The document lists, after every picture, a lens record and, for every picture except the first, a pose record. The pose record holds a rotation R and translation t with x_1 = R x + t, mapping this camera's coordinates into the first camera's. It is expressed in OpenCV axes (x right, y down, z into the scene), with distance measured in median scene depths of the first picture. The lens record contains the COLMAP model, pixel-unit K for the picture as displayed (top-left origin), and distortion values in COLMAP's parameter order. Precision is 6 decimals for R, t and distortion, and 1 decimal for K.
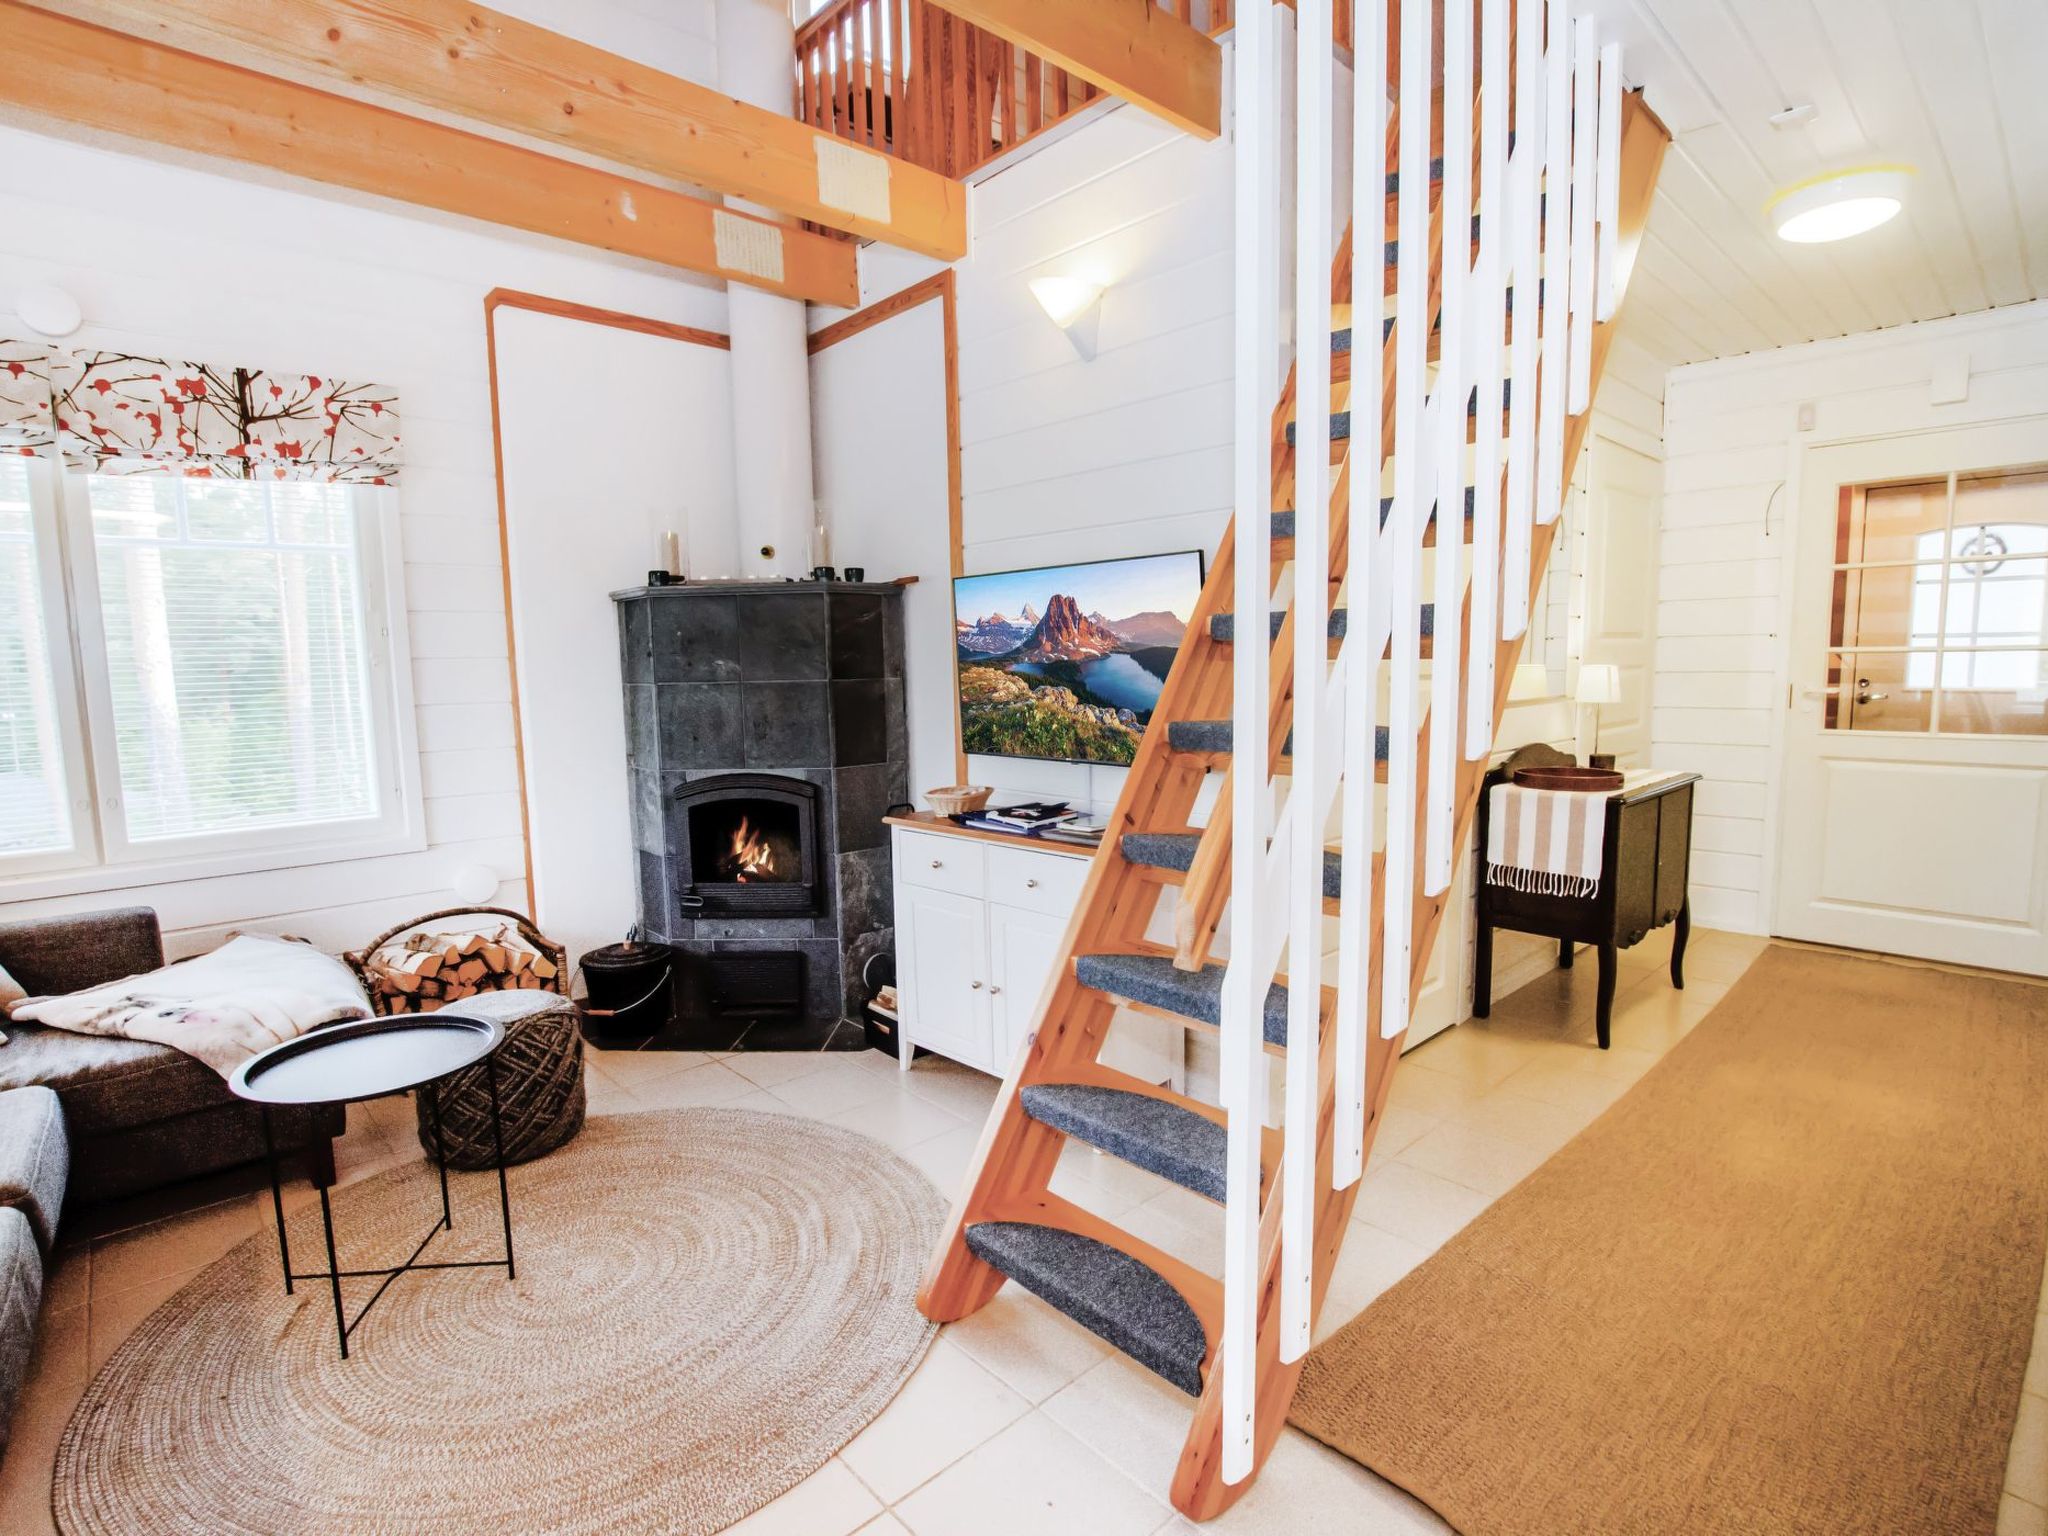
lens RADIAL K [[1051.2, 0, 1022.6], [0, 1051.2, 747.6], [0, 0, 1]] dist [-0.002768, 0.008468]
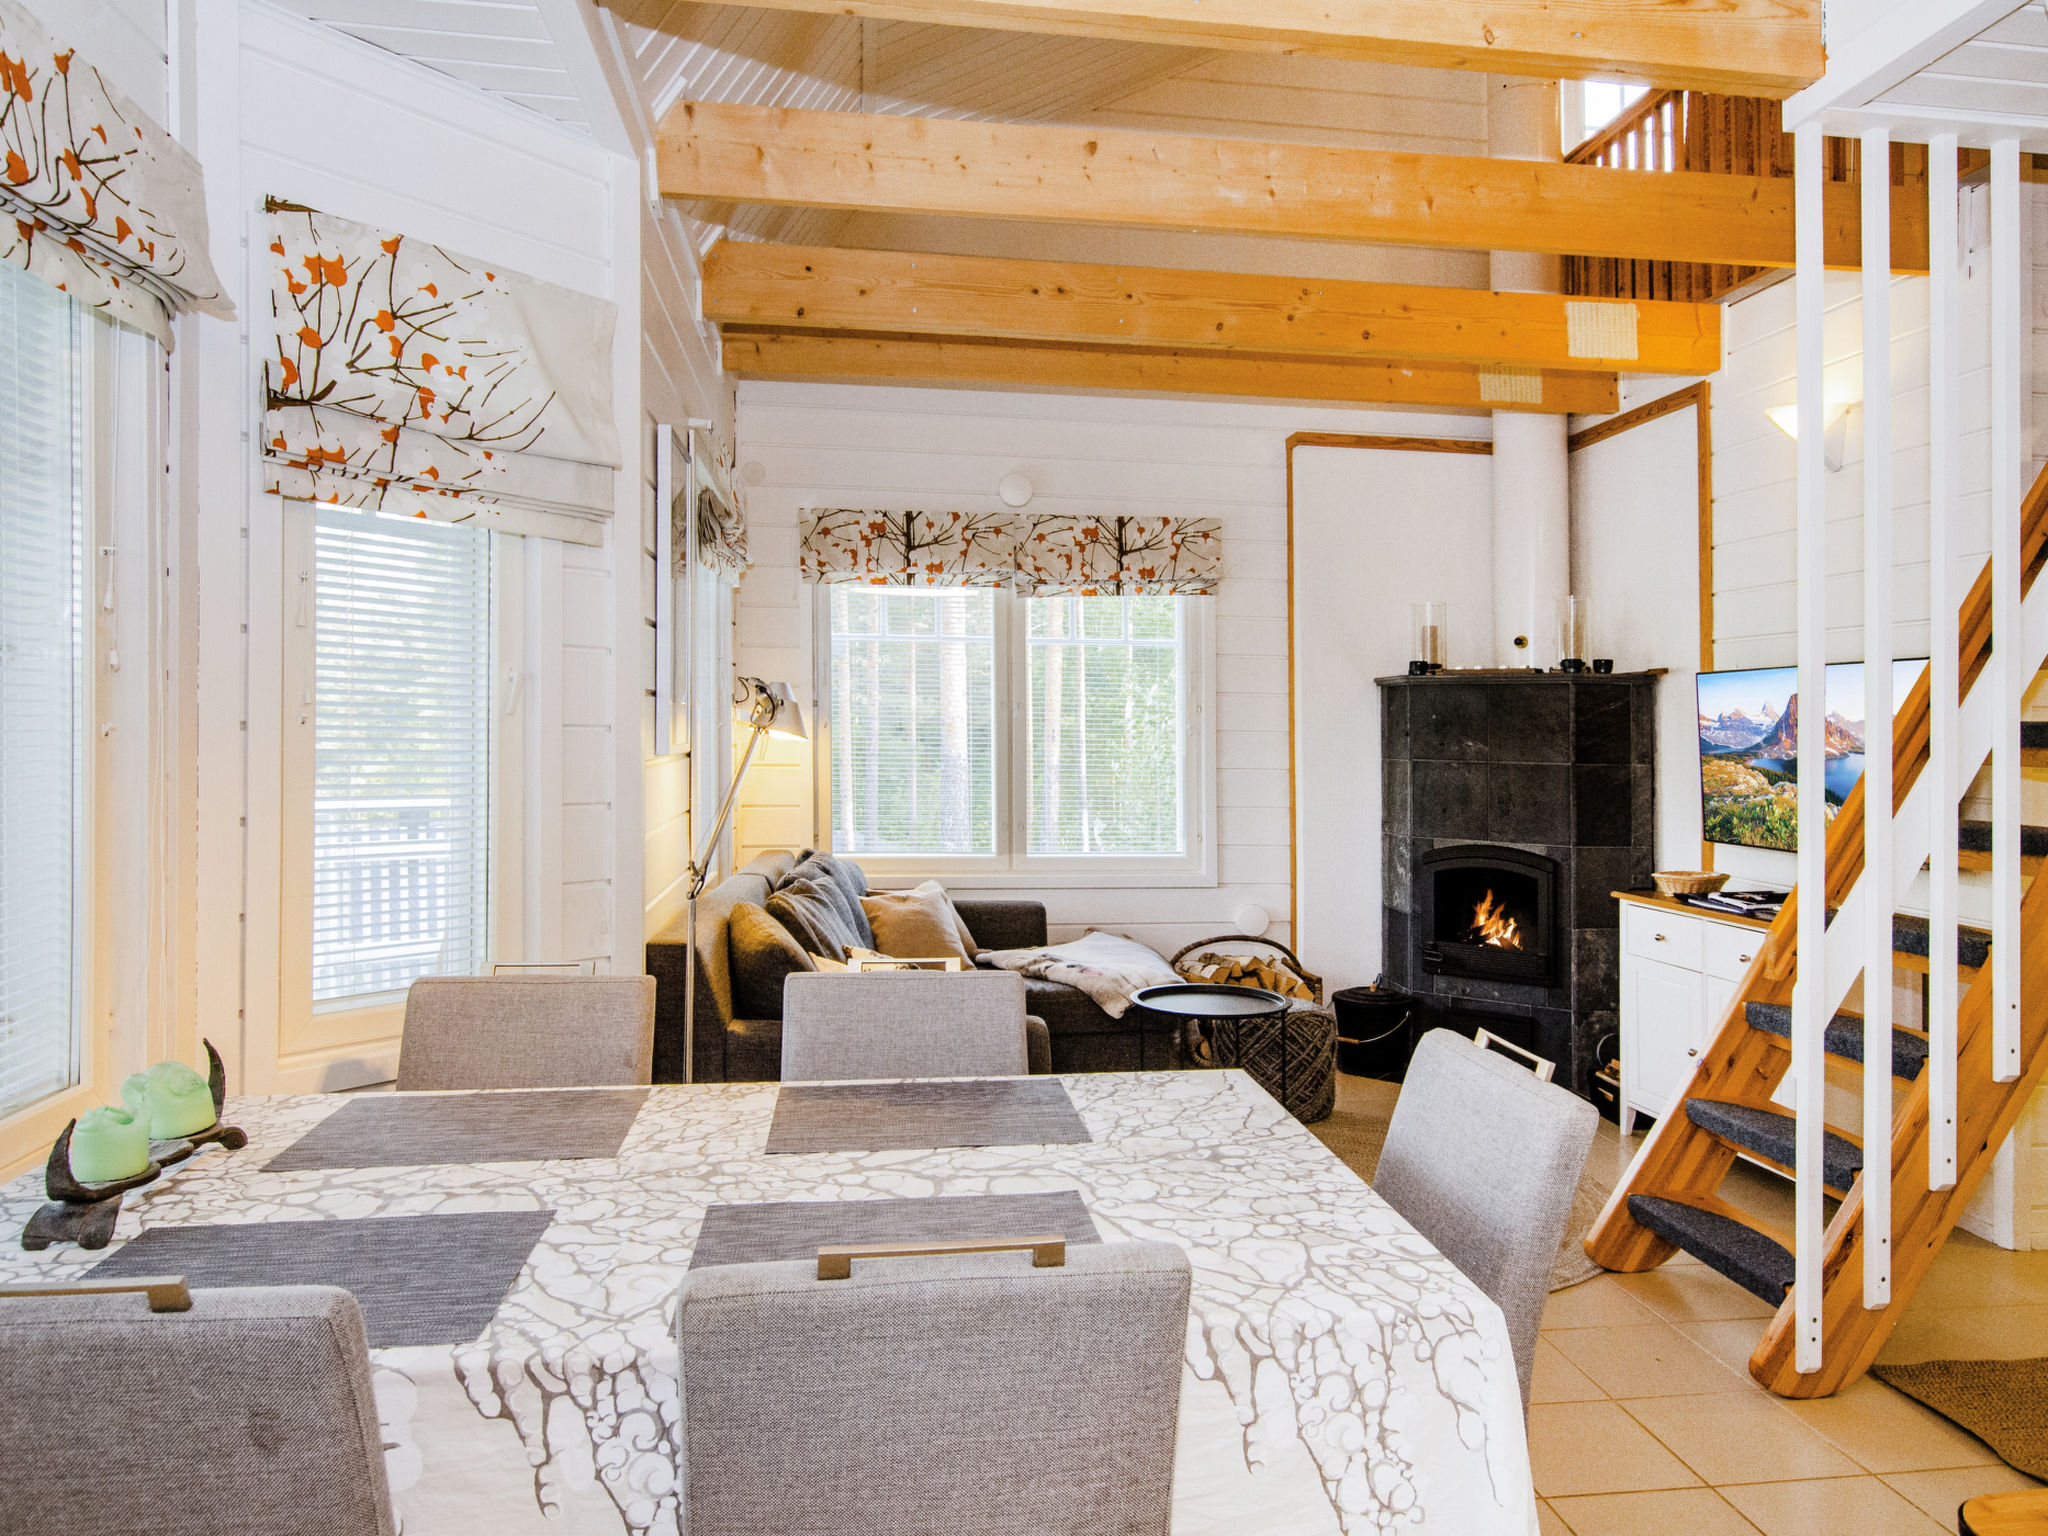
lens RADIAL K [[1052.8, 0, 1019.8], [0, 1052.8, 701.6], [0, 0, 1]] dist [-0.044895, 0.027071]
pose [[0.768818, 0.011203, -0.639370, 0.053945], [-0.083885, 0.992973, -0.083469, 0.007352], [0.633942, 0.117806, 0.764355, -0.156901]]
